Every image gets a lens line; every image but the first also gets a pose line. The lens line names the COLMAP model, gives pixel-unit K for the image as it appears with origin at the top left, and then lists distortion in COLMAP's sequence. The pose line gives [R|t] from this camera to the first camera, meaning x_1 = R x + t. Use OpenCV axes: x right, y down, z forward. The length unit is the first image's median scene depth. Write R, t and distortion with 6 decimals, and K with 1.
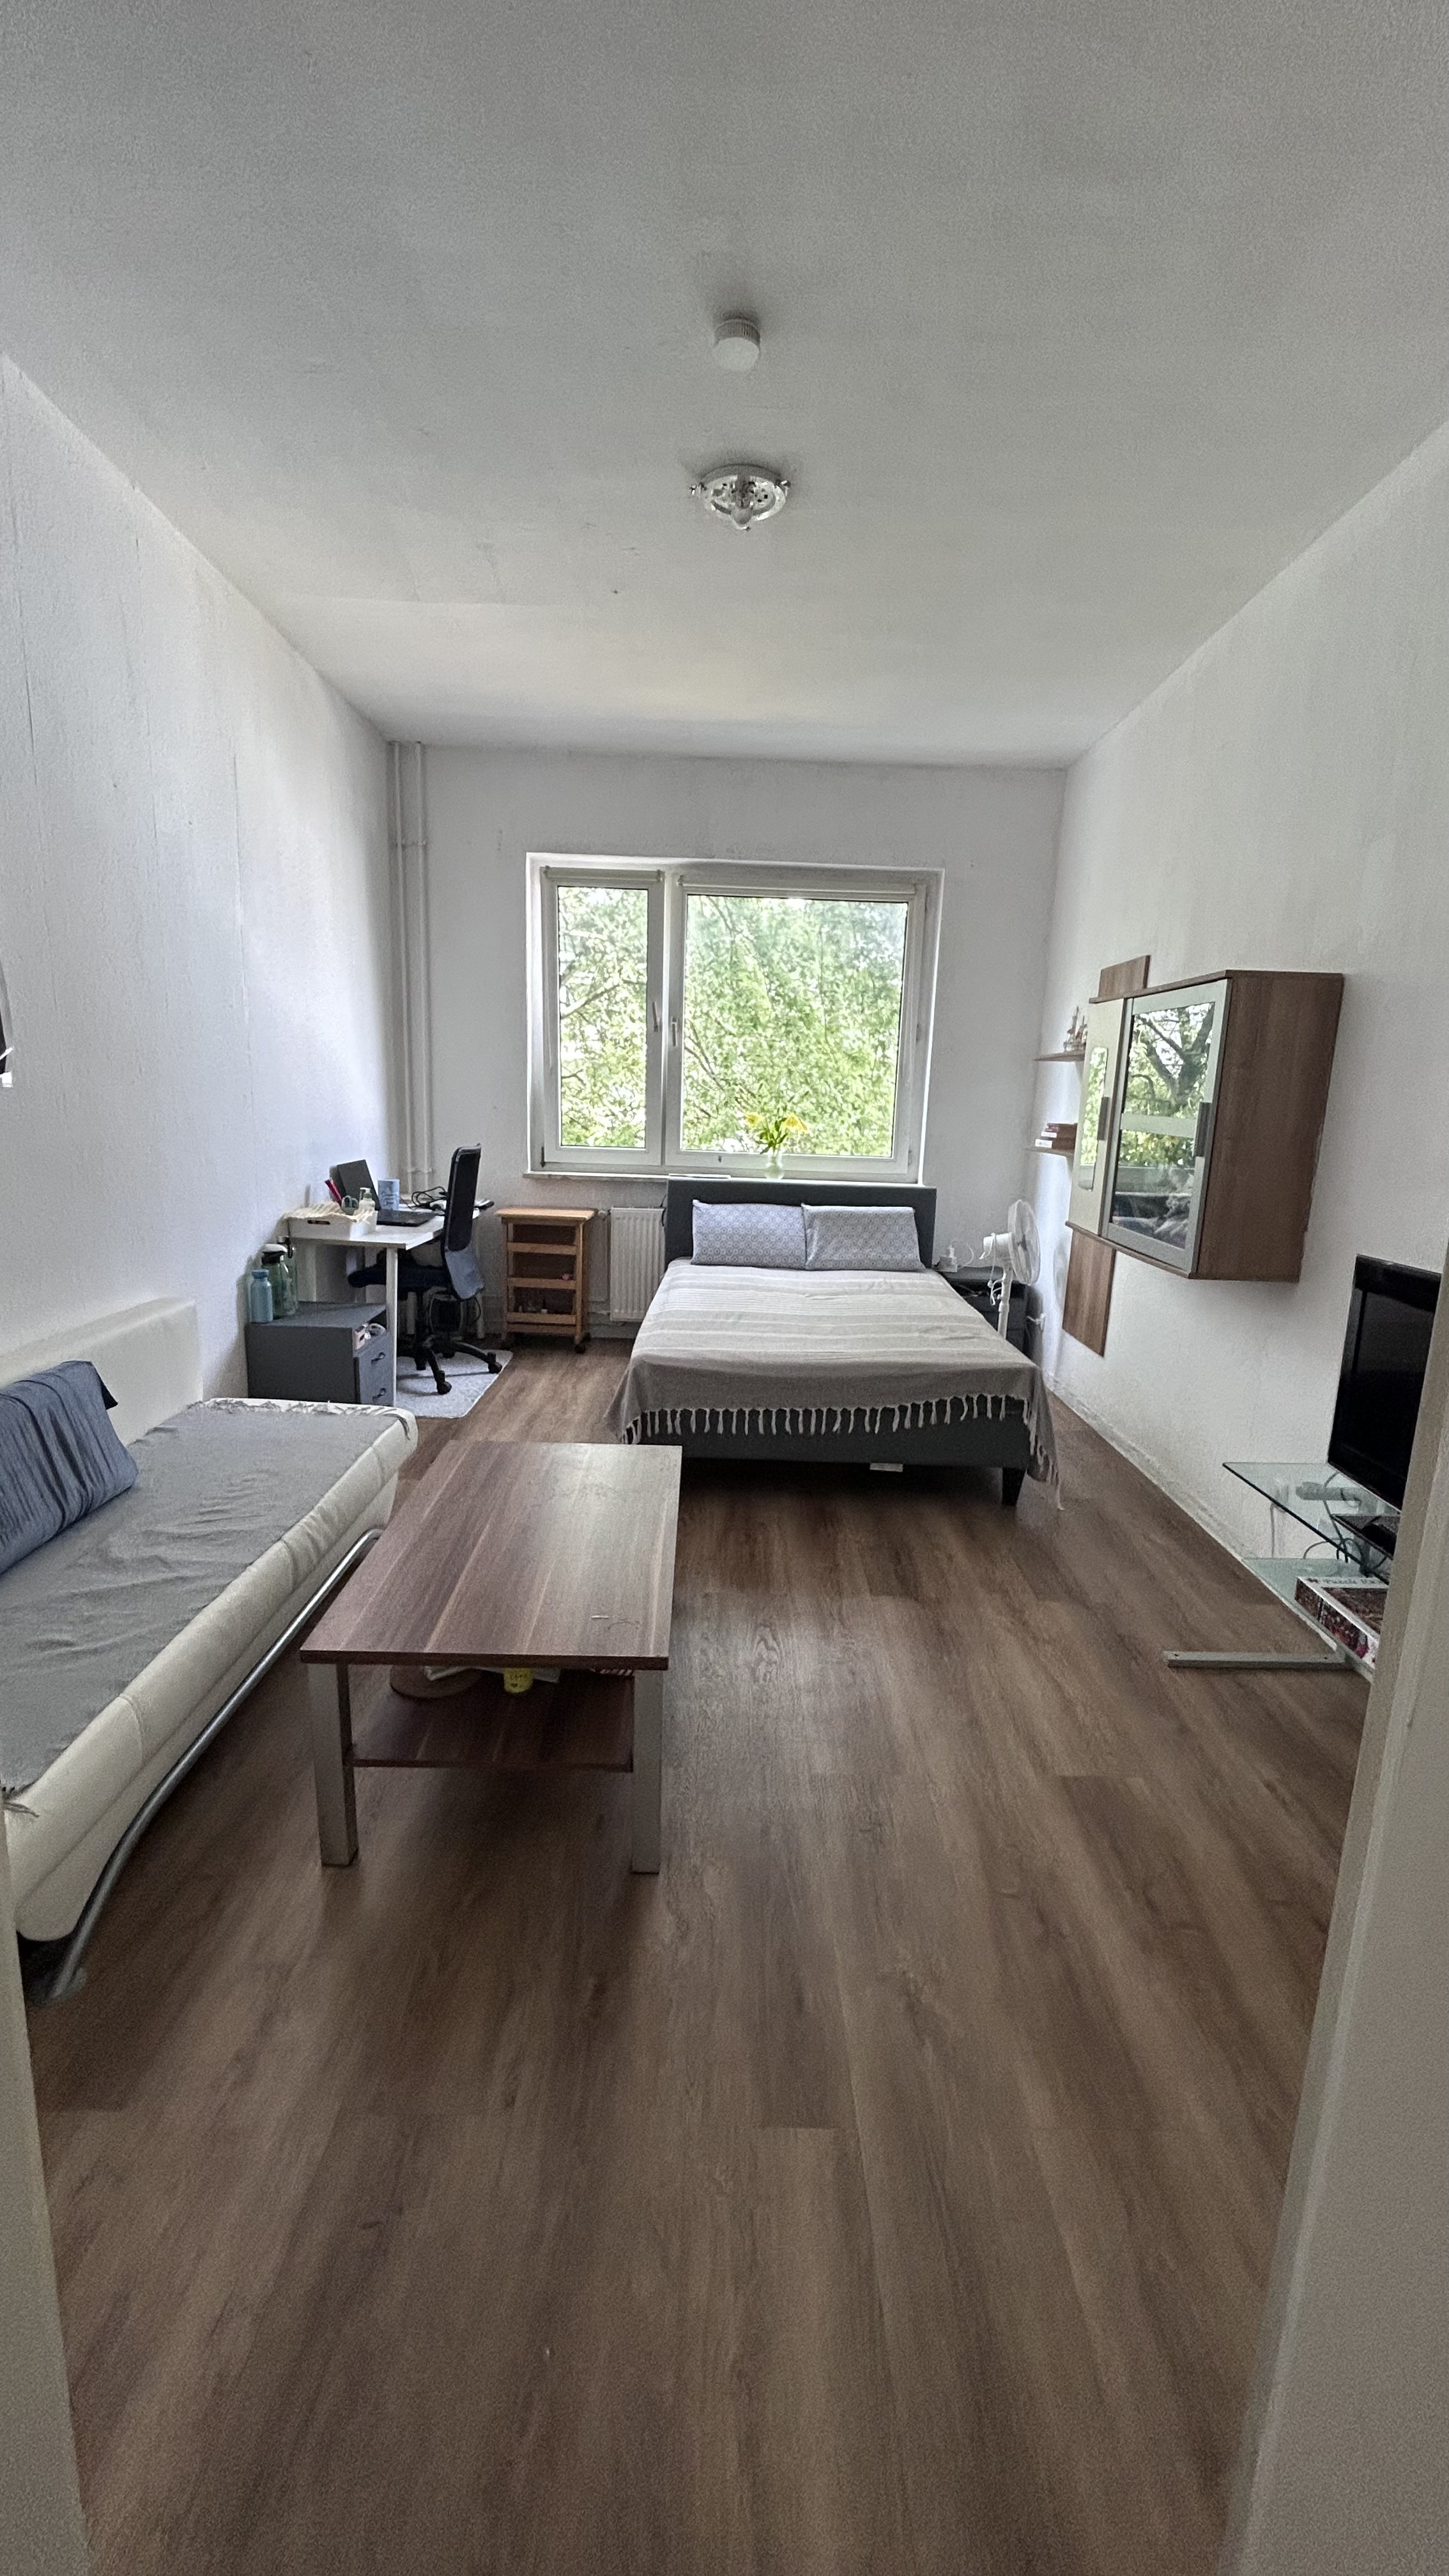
lens RADIAL K [[1034.8, 0, 724.5], [0, 1034.8, 1288.0], [0, 0, 1]] dist [0.019013, -0.008926]
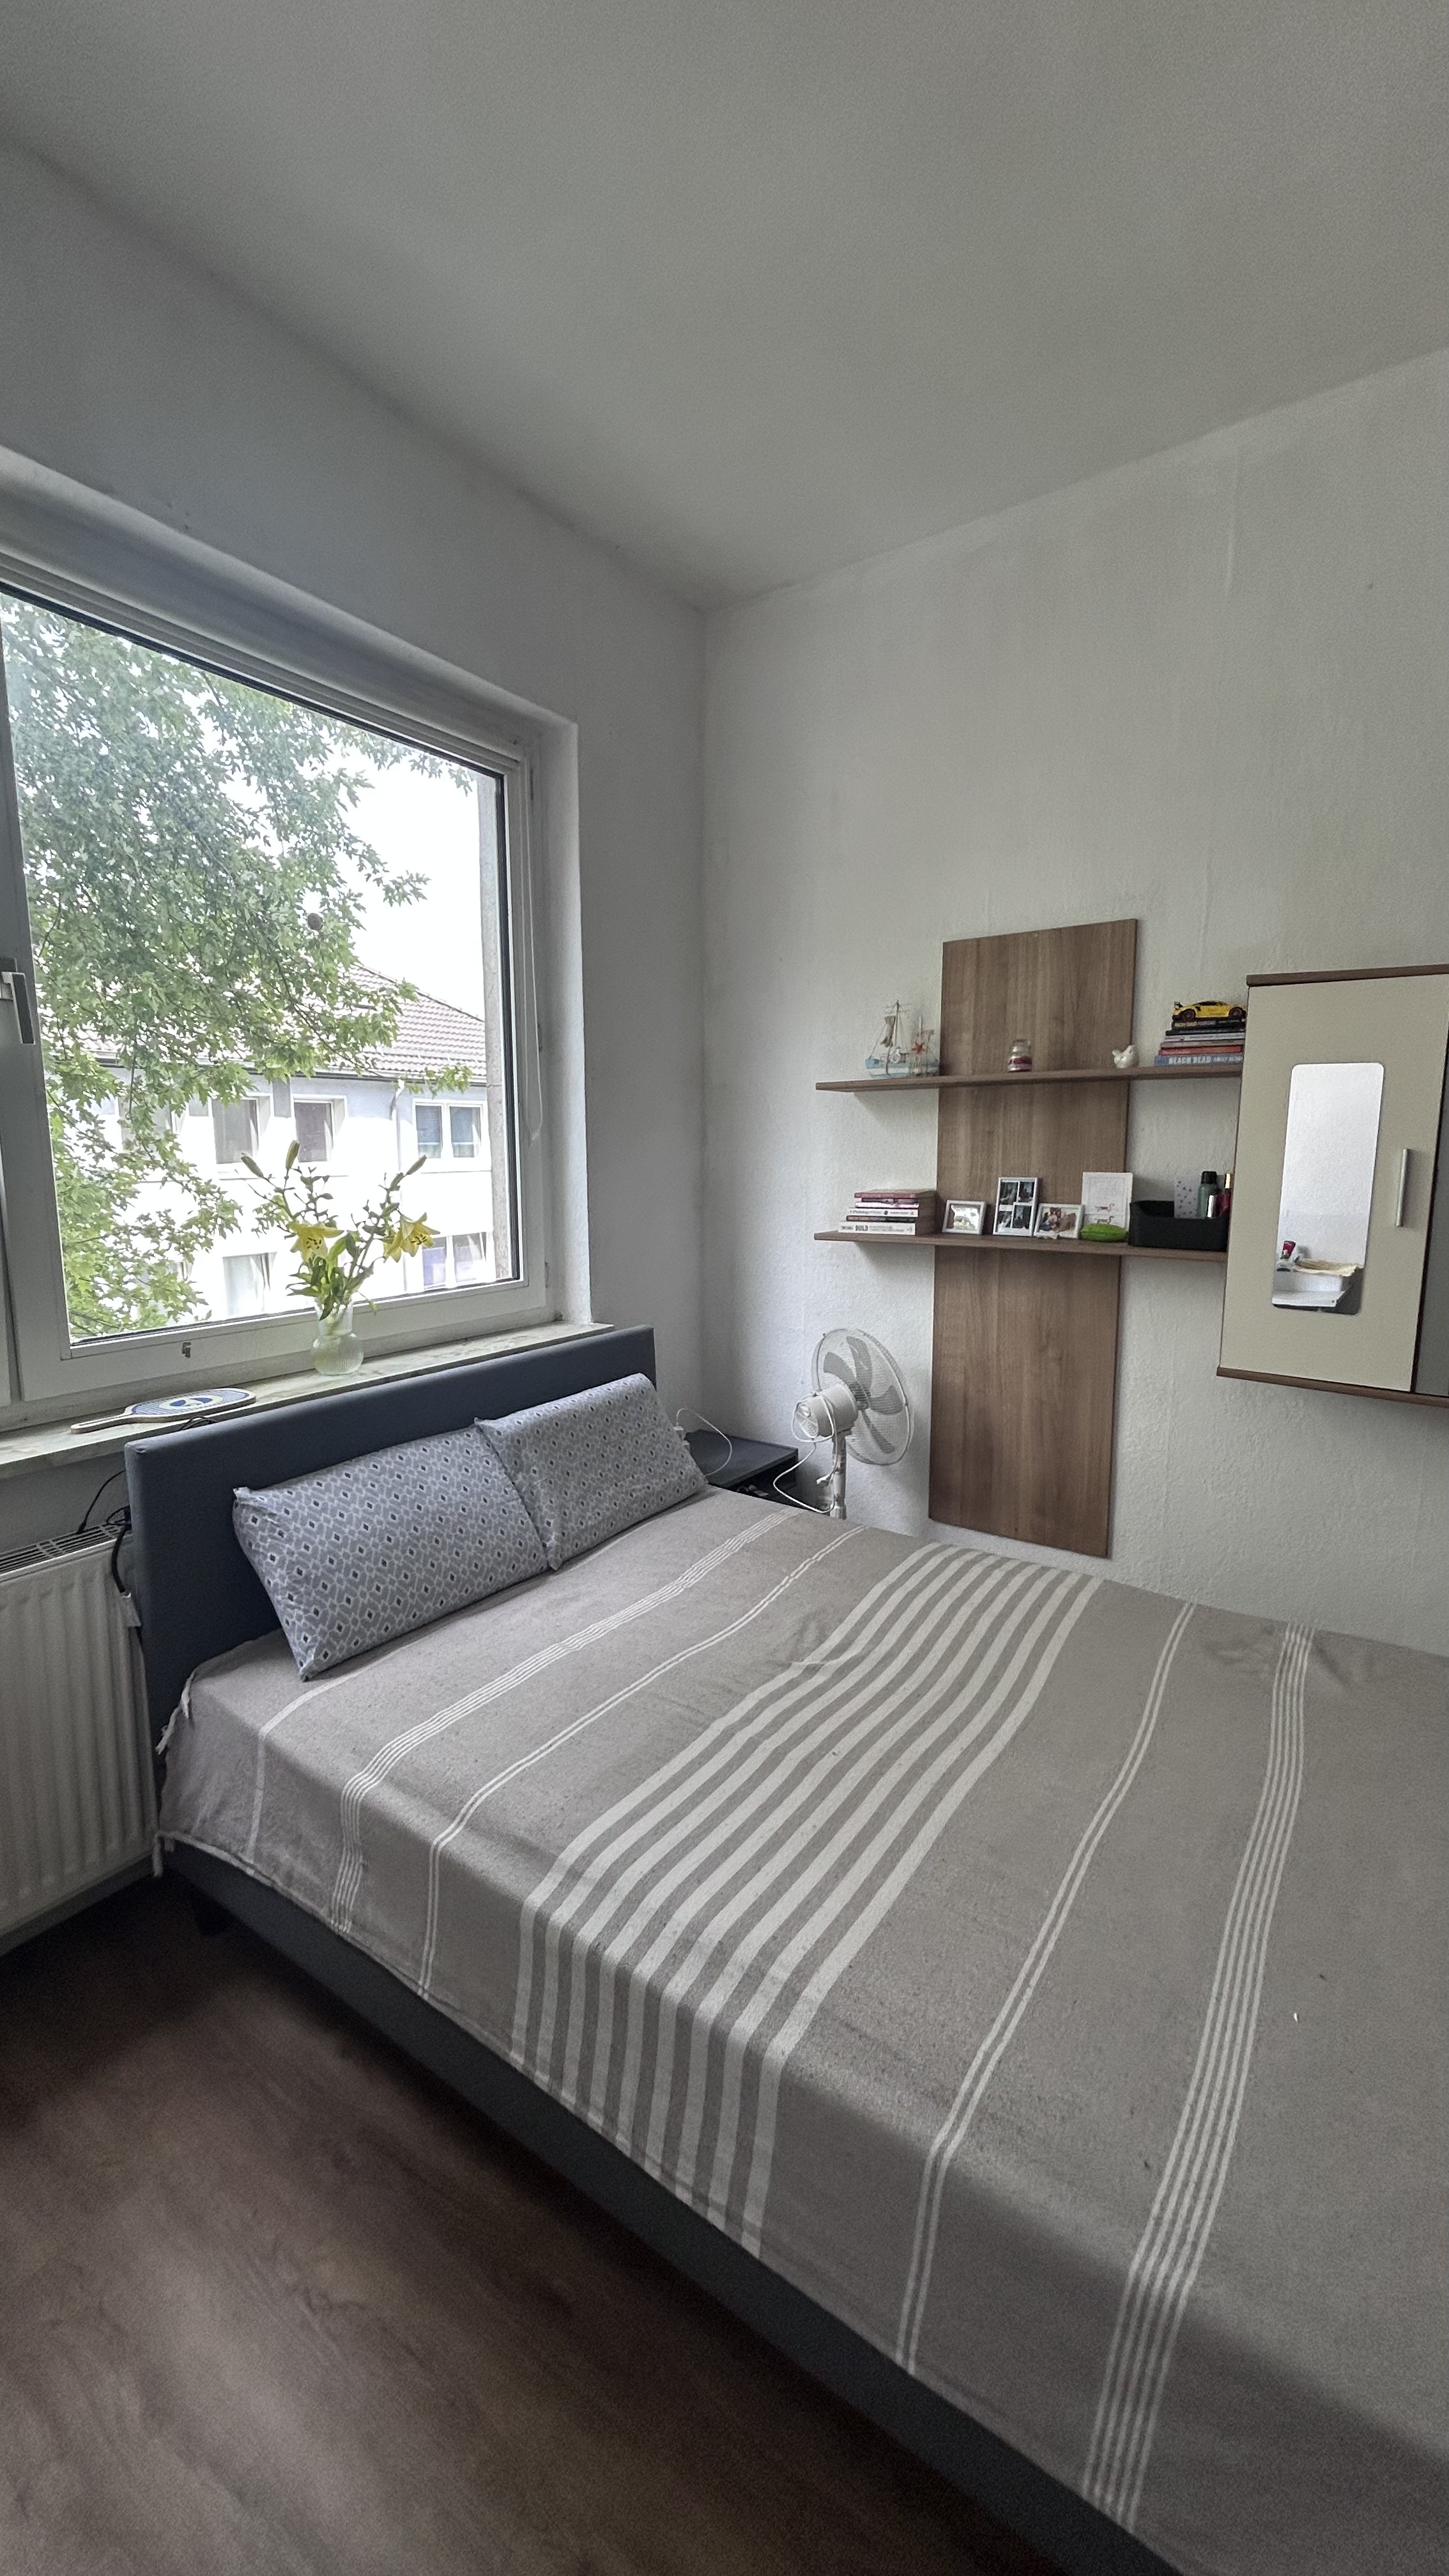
lens RADIAL K [[1034.8, 0, 724.5], [0, 1034.8, 1288.0], [0, 0, 1]] dist [0.019013, -0.008926]
pose [[0.569438, -0.148003, 0.808601, -0.206527], [0.179337, 0.982331, 0.053508, -0.140414], [-0.802233, 0.114542, 0.585919, 0.667050]]
